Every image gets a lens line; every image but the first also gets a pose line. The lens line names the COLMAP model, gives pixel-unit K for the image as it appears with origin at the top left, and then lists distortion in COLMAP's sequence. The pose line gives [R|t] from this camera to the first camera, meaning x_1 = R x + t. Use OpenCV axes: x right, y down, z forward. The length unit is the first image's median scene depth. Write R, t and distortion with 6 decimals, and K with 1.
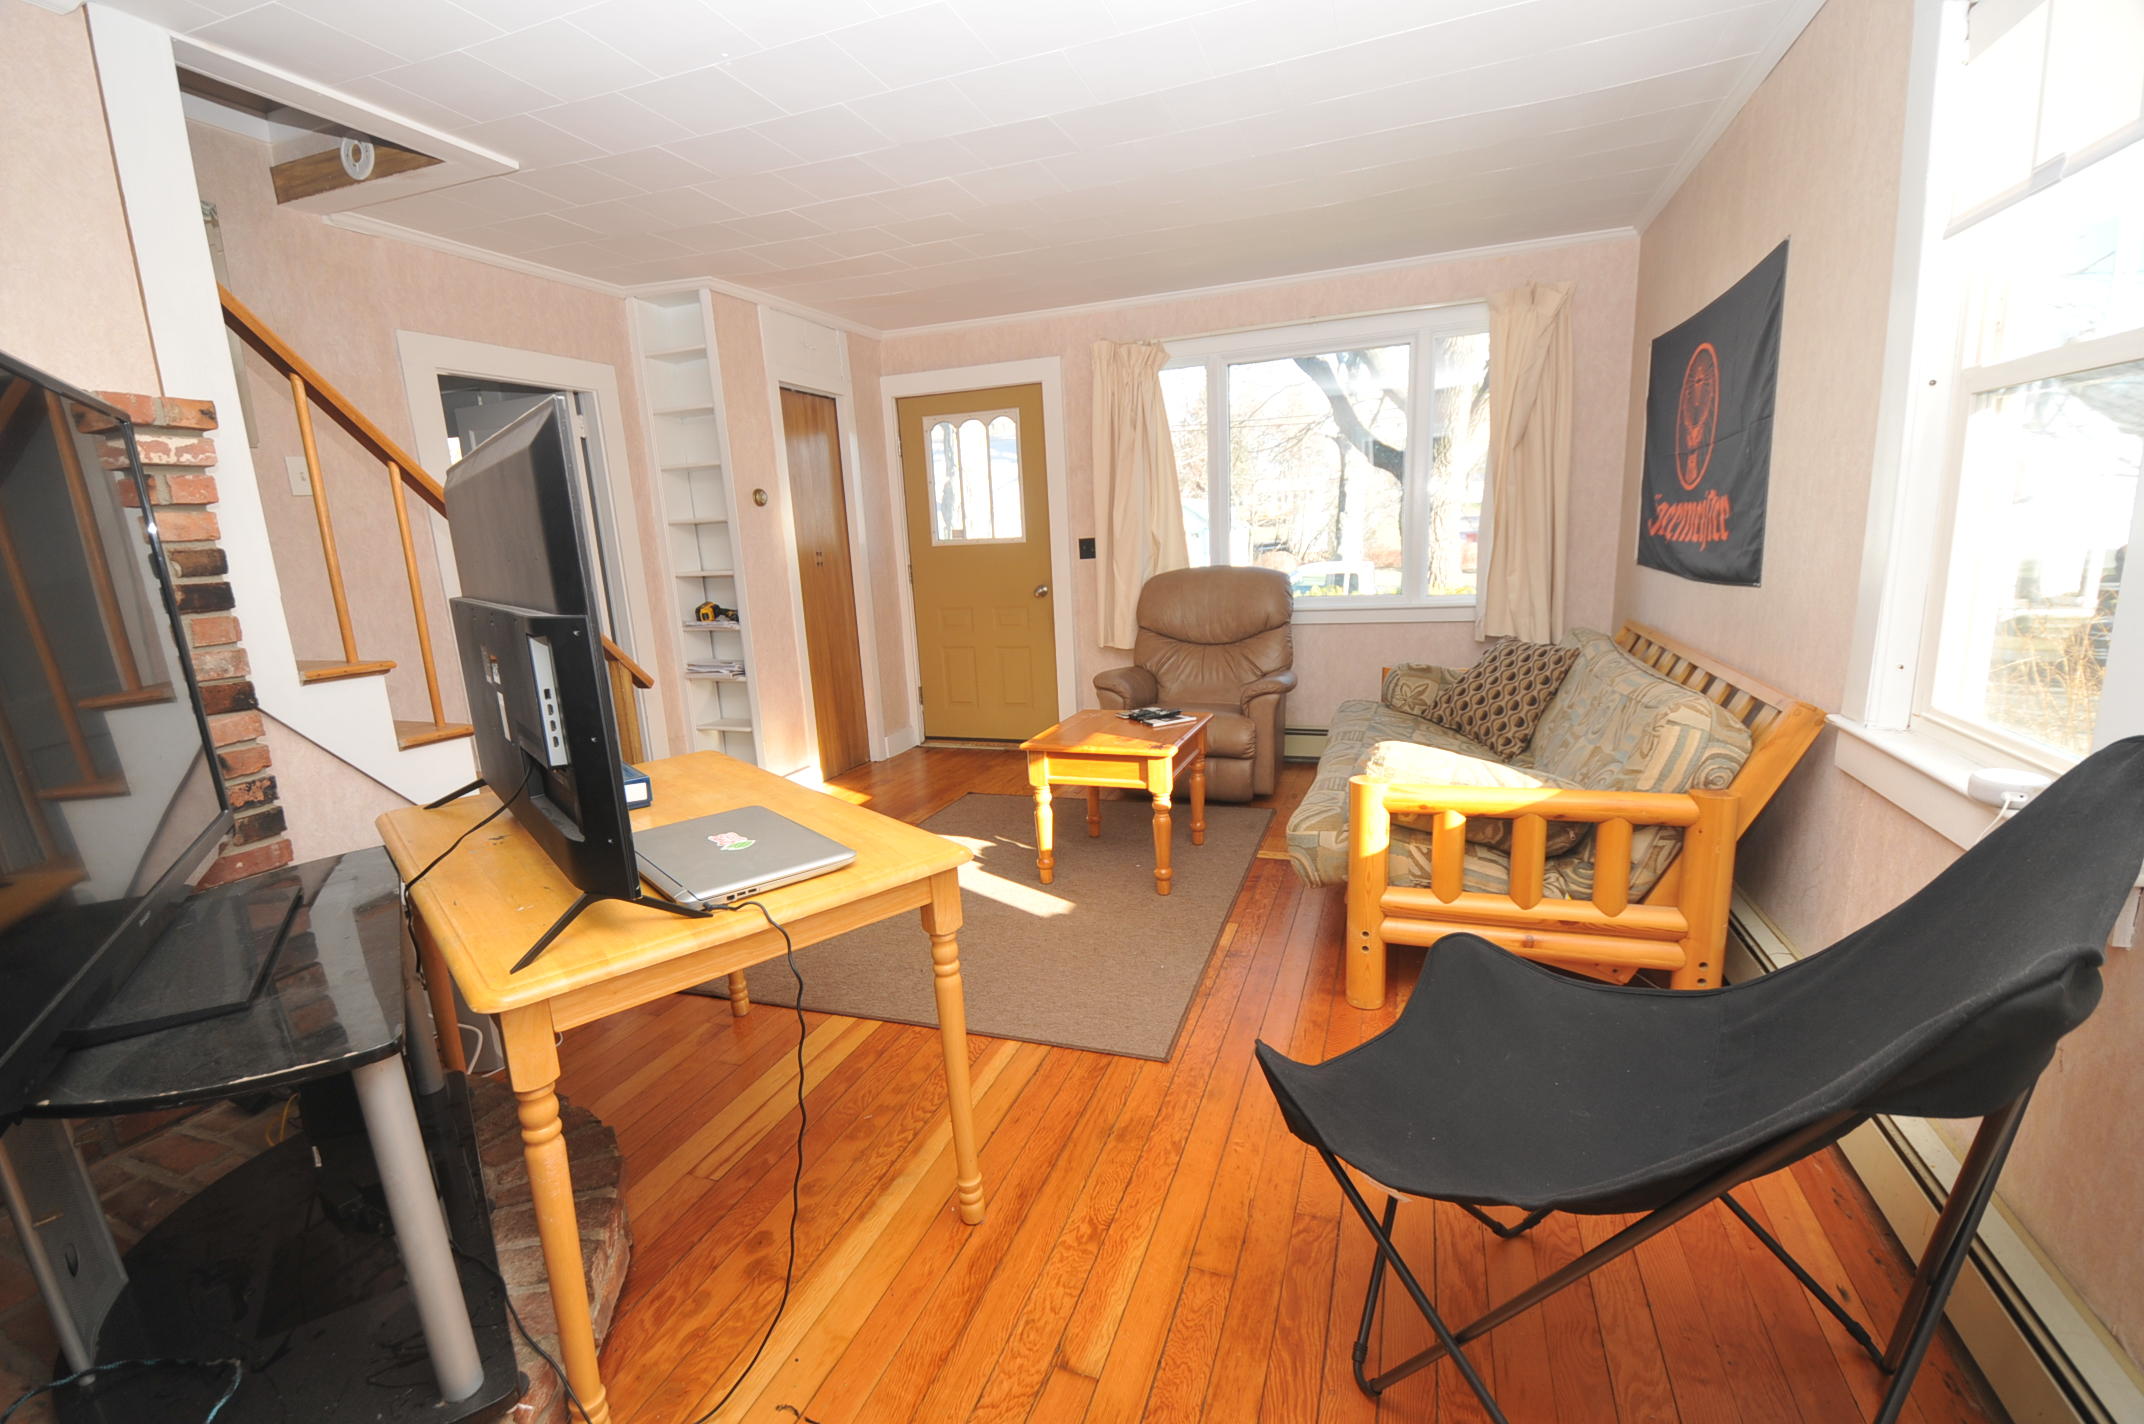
lens RADIAL K [[941.4, 0, 1044.9], [0, 941.4, 731.9], [0, 0, 1]] dist [0.007148, -0.017341]
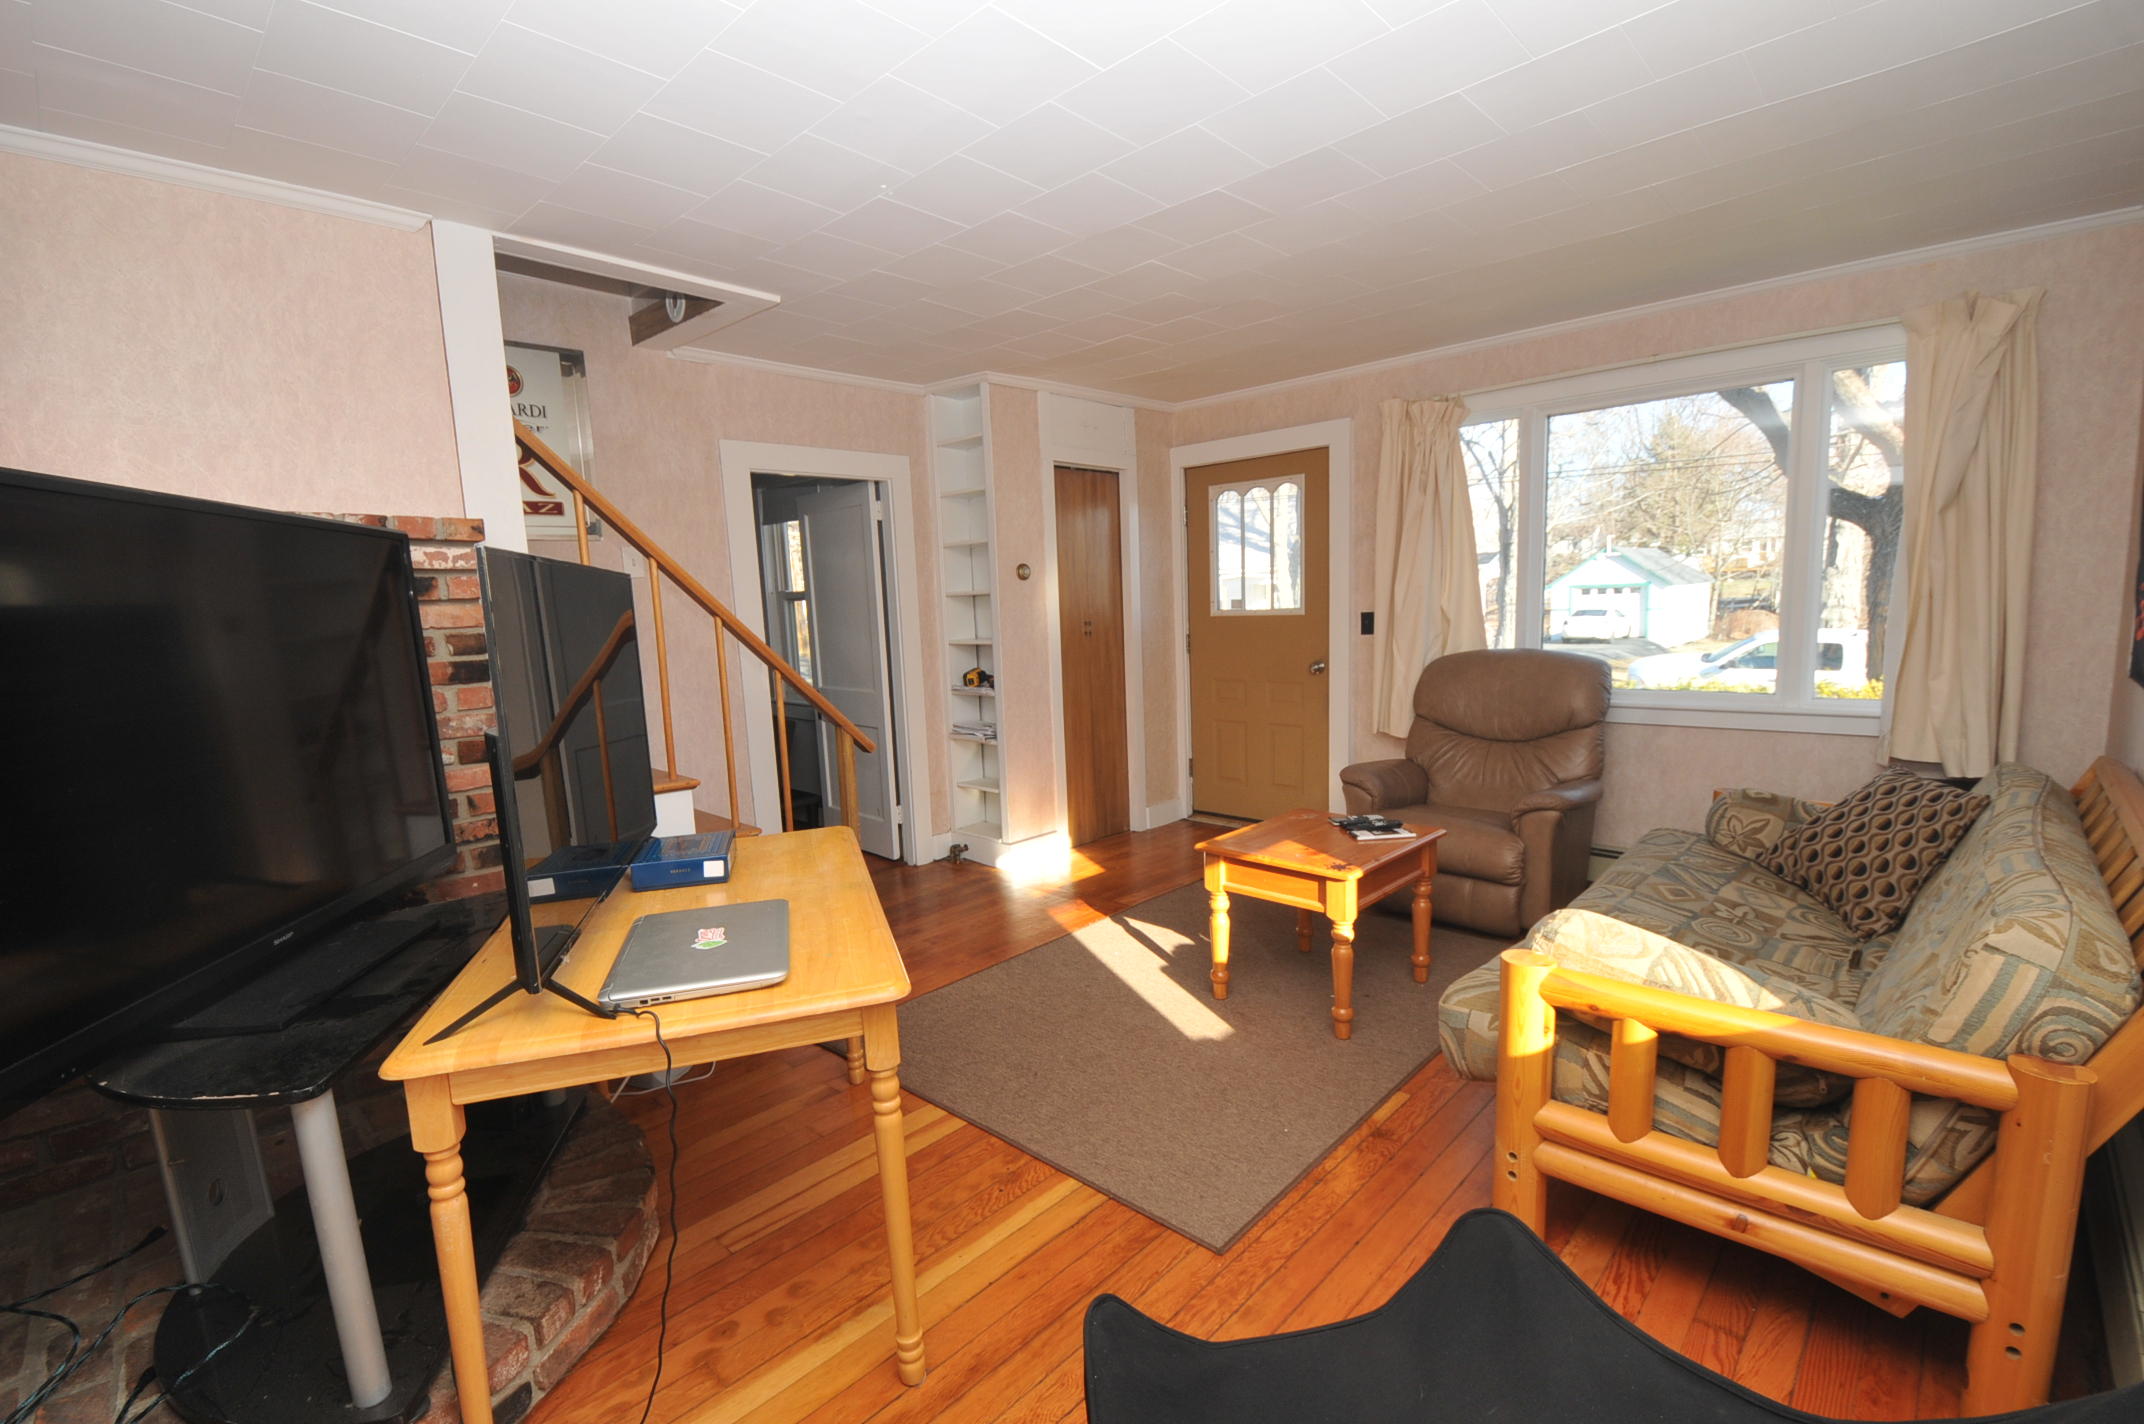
lens RADIAL K [[941.4, 0, 1047.6], [0, 941.4, 729.6], [0, 0, 1]] dist [0.007148, -0.017341]
pose [[0.917044, 0.067031, -0.393113, 0.207654], [-0.088013, 0.995484, -0.035570, -0.056427], [0.388953, 0.067219, 0.918802, 0.087373]]
